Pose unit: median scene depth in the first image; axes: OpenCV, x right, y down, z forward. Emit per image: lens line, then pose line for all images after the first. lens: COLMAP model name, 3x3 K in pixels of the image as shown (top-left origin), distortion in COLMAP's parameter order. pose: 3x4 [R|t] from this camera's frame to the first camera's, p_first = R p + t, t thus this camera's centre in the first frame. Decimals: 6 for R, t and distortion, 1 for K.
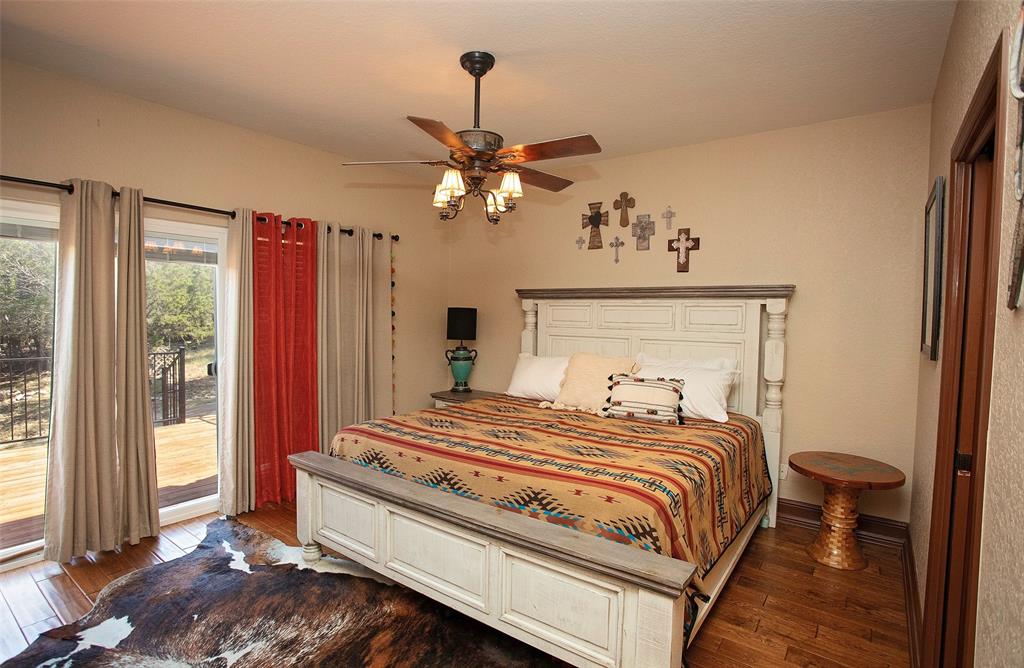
lens RADIAL K [[509.5, 0, 521.2], [0, 509.5, 337.3], [0, 0, 1]] dist [-0.047398, 0.012941]
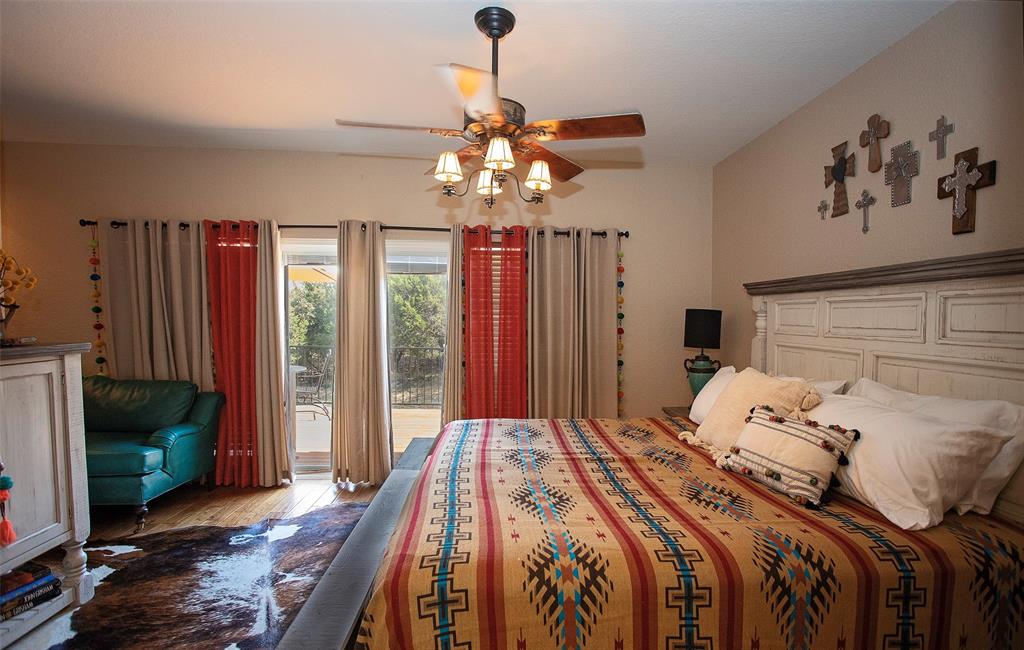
lens RADIAL K [[508.3, 0, 554.7], [0, 508.3, 323.5], [0, 0, 1]] dist [-0.002353, 0.001811]
pose [[0.678664, 0.010314, -0.734377, 0.416744], [-0.046939, 0.998466, -0.029355, 0.001096], [0.732948, 0.054393, 0.678107, 0.329298]]
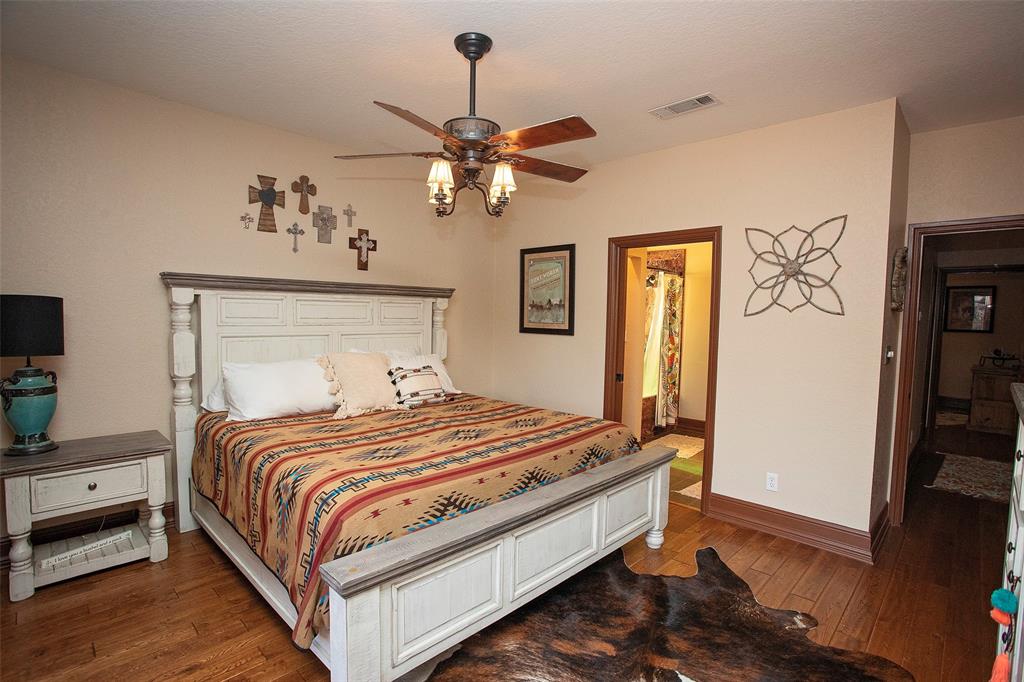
lens RADIAL K [[498.6, 0, 514.1], [0, 498.6, 341.2], [0, 0, 1]] dist [-0.058284, 0.020973]
pose [[0.147951, -0.068715, 0.986605, -0.672123], [0.029728, 0.997442, 0.065012, -0.036801], [-0.988548, 0.019712, 0.149616, 0.526847]]
